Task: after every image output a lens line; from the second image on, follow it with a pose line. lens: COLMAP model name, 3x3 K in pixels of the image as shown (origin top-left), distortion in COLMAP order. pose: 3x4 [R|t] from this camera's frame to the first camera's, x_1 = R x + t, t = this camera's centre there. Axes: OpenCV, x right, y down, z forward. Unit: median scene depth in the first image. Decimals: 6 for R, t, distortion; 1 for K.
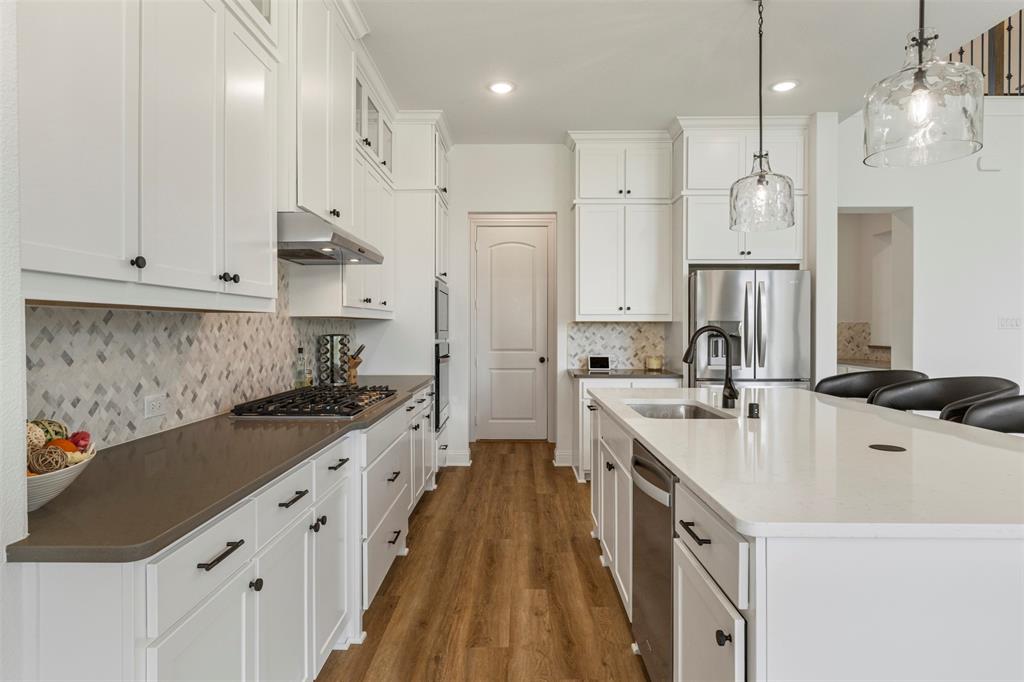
lens RADIAL K [[583.2, 0, 518.9], [0, 583.2, 331.5], [0, 0, 1]] dist [0.001299, -0.000762]
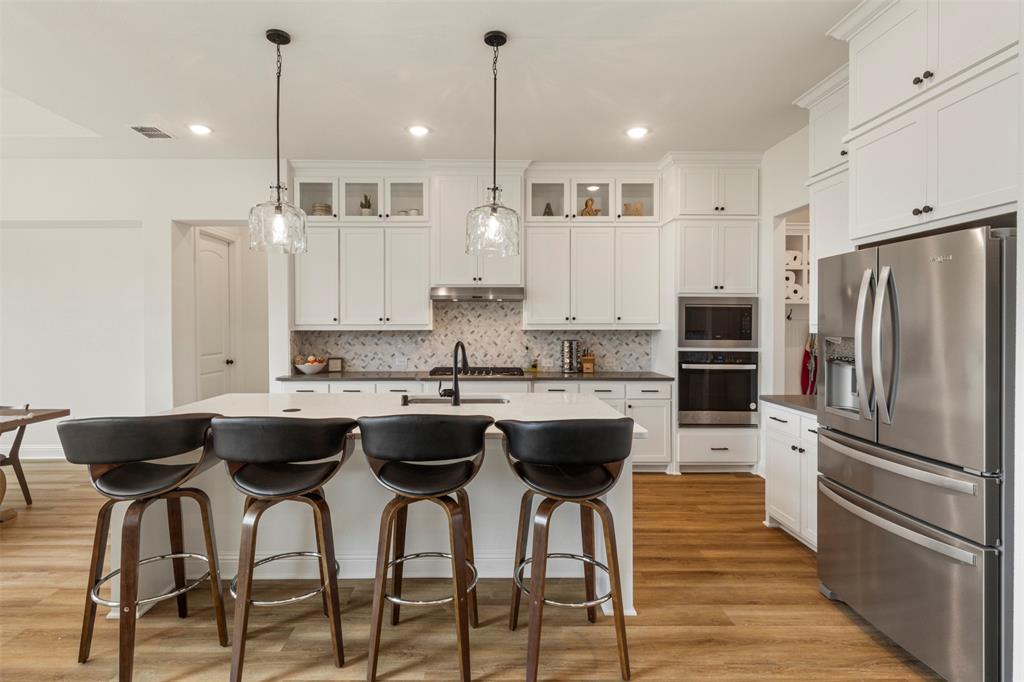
lens RADIAL K [[504.6, 0, 536.7], [0, 504.6, 334.4], [0, 0, 1]] dist [0.001497, 0.000976]
pose [[0.057655, 0.022795, -0.998076, 1.070265], [-0.011836, 0.999685, 0.022148, -0.041683], [0.998266, 0.010536, 0.057907, 0.835091]]
